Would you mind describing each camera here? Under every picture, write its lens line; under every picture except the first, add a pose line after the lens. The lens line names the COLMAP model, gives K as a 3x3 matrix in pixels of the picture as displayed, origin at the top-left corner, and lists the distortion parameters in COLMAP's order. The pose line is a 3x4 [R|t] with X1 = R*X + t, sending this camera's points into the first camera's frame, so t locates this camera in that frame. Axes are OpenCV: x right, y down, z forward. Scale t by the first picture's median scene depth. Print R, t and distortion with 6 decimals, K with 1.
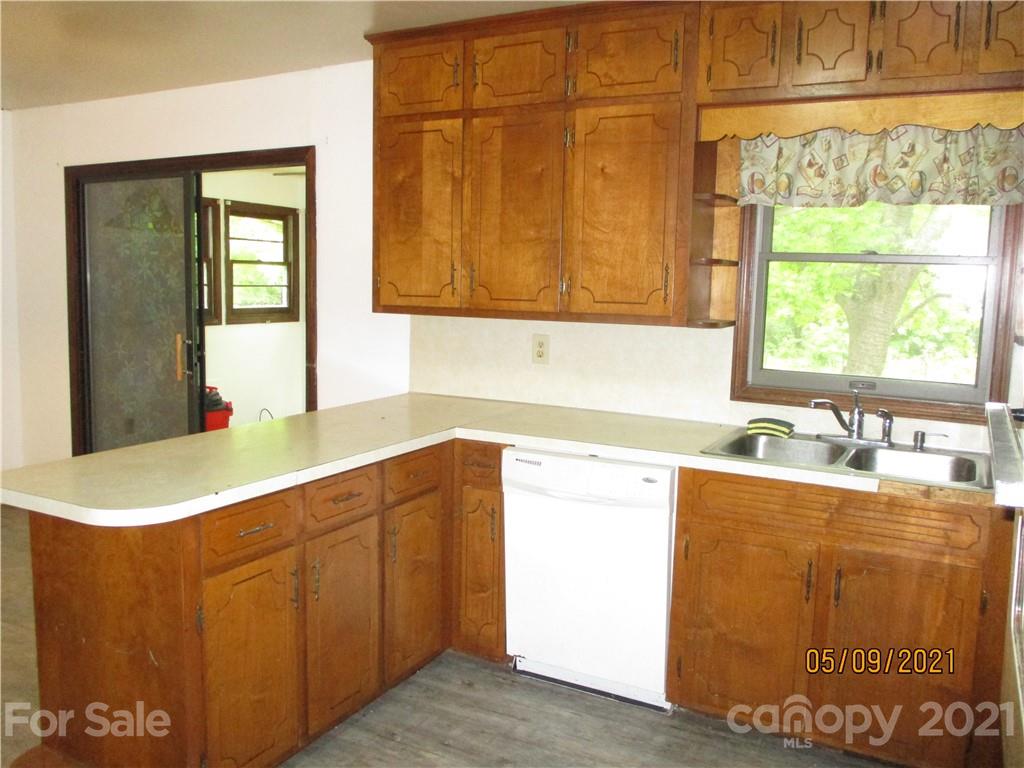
lens RADIAL K [[843.6, 0, 516.2], [0, 843.6, 369.8], [0, 0, 1]] dist [-0.035181, 0.002466]
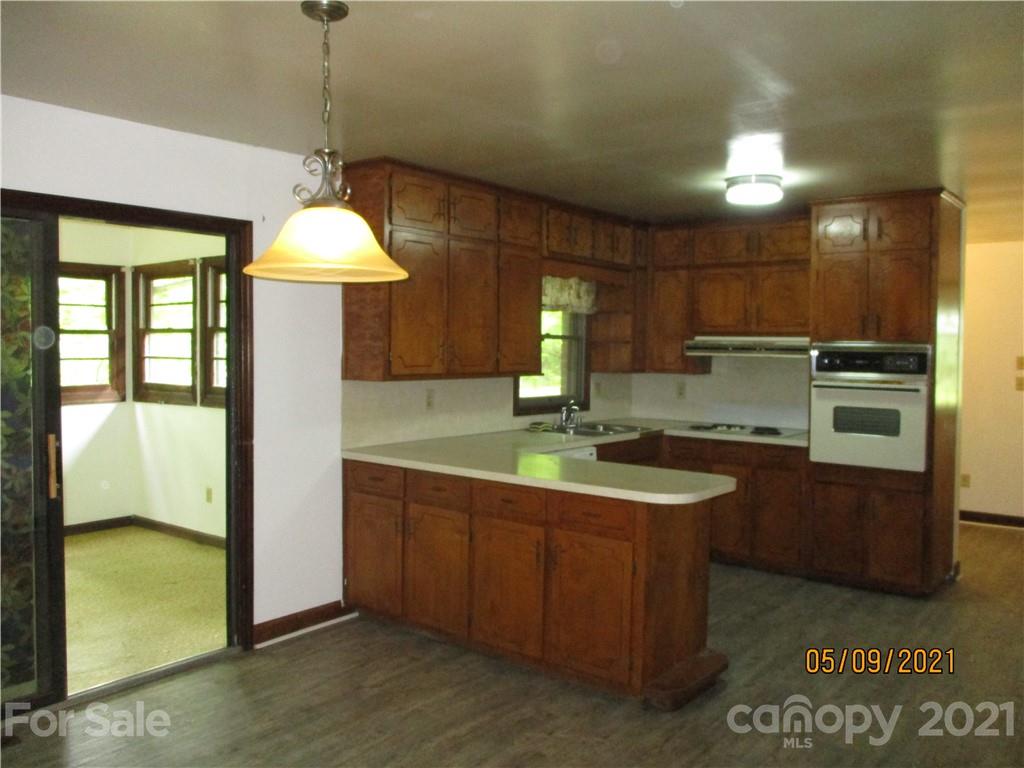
lens RADIAL K [[843.6, 0, 516.2], [0, 843.6, 369.8], [0, 0, 1]] dist [-0.035181, 0.002466]
pose [[0.178756, -0.050313, 0.982606, -1.425937], [0.097038, 0.994724, 0.033280, -0.115346], [-0.979097, 0.089401, 0.182695, 0.640150]]
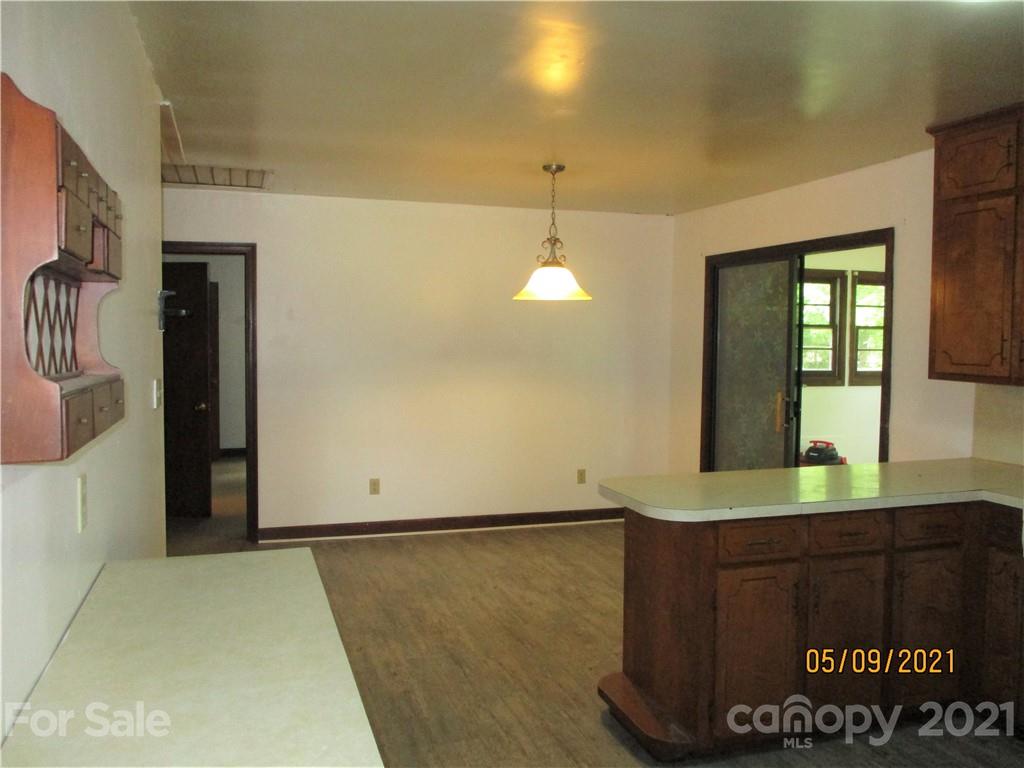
lens RADIAL K [[843.6, 0, 516.2], [0, 843.6, 369.8], [0, 0, 1]] dist [-0.035181, 0.002466]
pose [[0.718341, 0.020401, -0.695392, 0.212273], [-0.069895, 0.996629, -0.042962, 0.003691], [0.692172, 0.079466, 0.717345, -0.150298]]
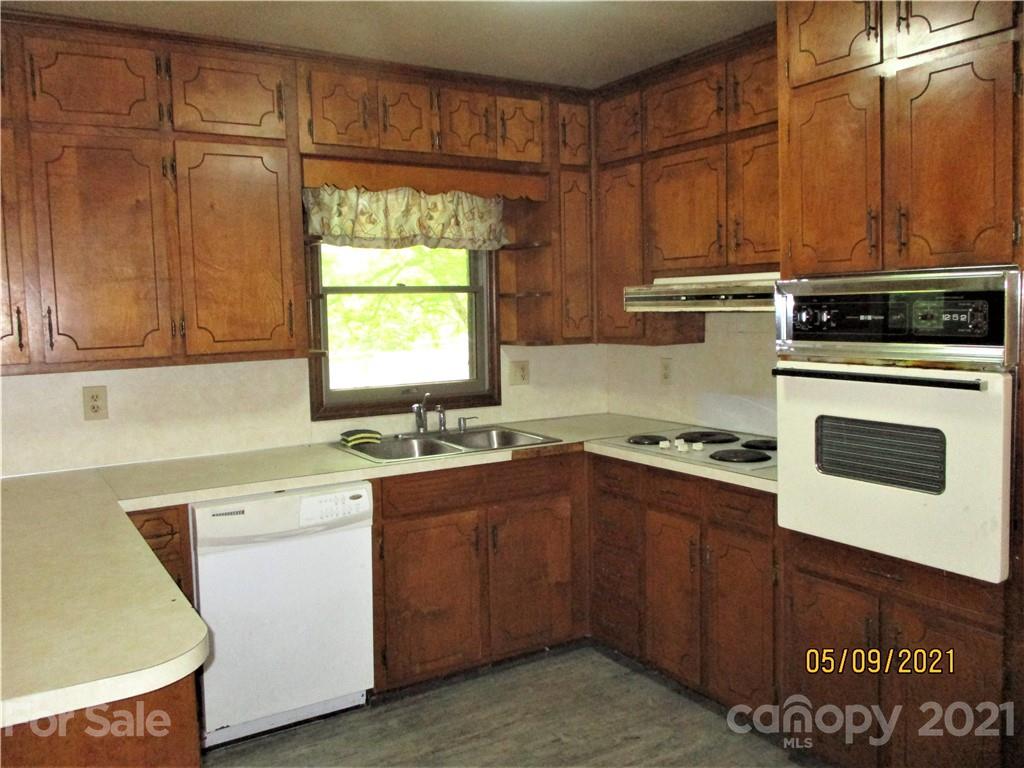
lens RADIAL K [[843.6, 0, 516.2], [0, 843.6, 369.8], [0, 0, 1]] dist [-0.035181, 0.002466]
pose [[0.499965, -0.102906, 0.859910, -0.529367], [0.130062, 0.990576, 0.042923, -0.041564], [-0.856223, 0.090382, 0.508638, 0.200234]]
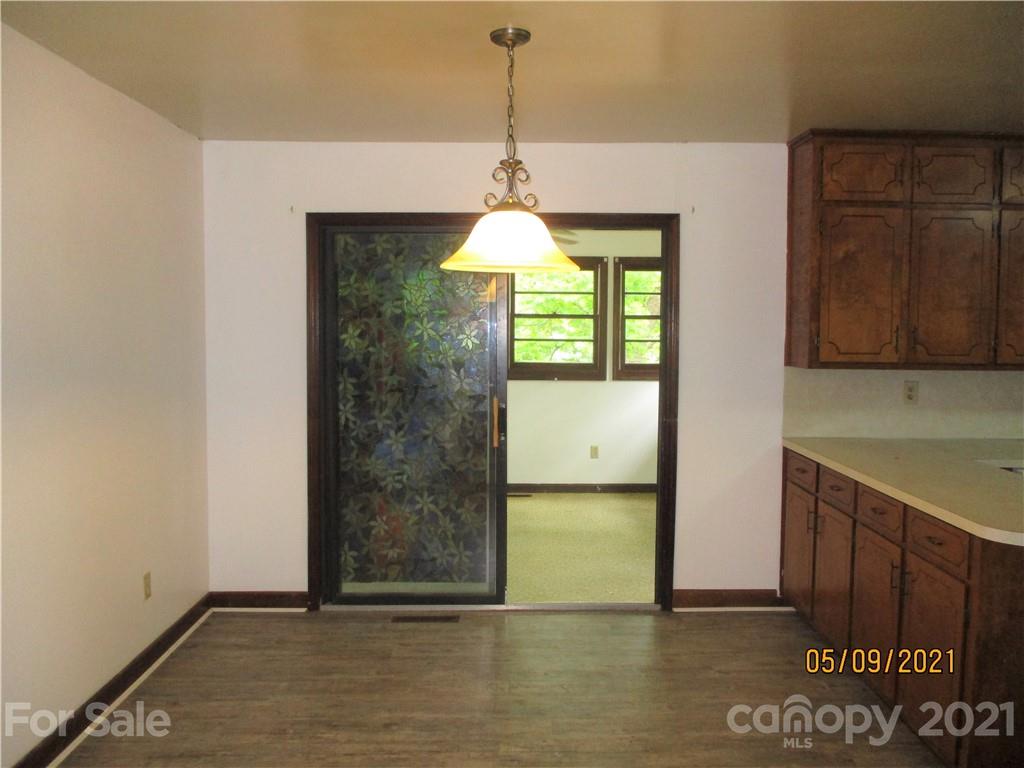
lens RADIAL K [[843.6, 0, 516.2], [0, 843.6, 369.8], [0, 0, 1]] dist [-0.035181, 0.002466]
pose [[0.881046, -0.039580, 0.471371, -1.138278], [0.059769, 0.997821, -0.027932, -0.063526], [-0.469239, 0.052783, 0.881492, 0.200782]]
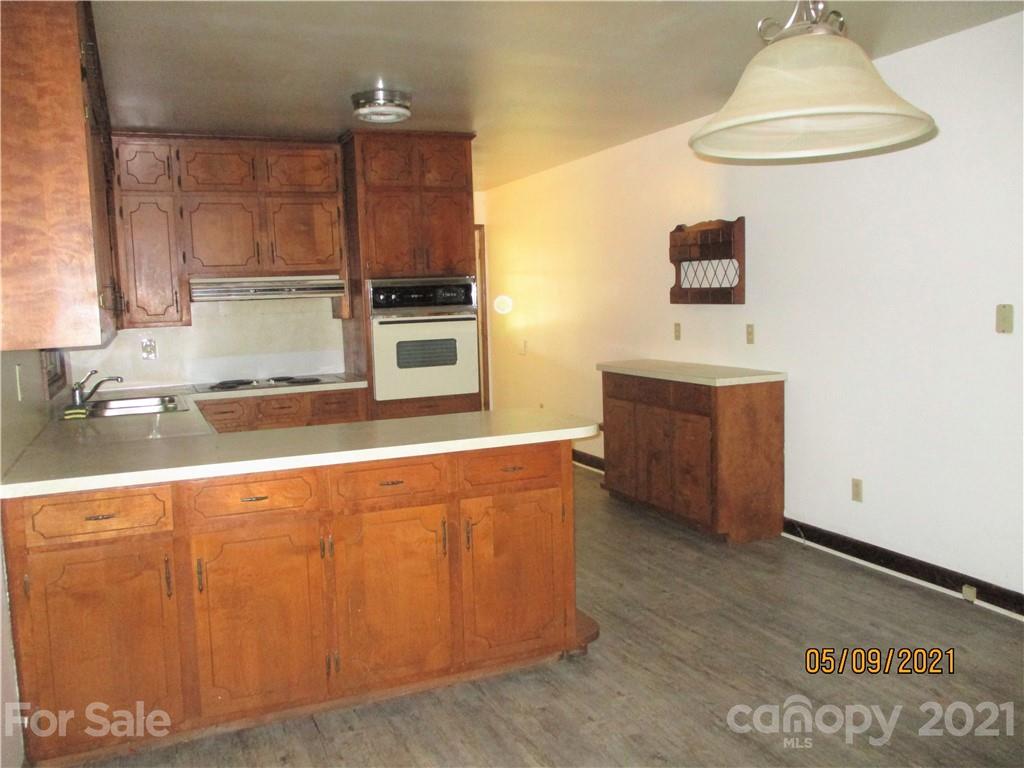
lens RADIAL K [[843.6, 0, 516.2], [0, 843.6, 369.8], [0, 0, 1]] dist [-0.035181, 0.002466]
pose [[-0.786989, -0.050025, 0.614936, -0.925166], [0.082418, 0.979250, 0.185139, -0.159271], [-0.611437, 0.196384, -0.766536, 1.426780]]
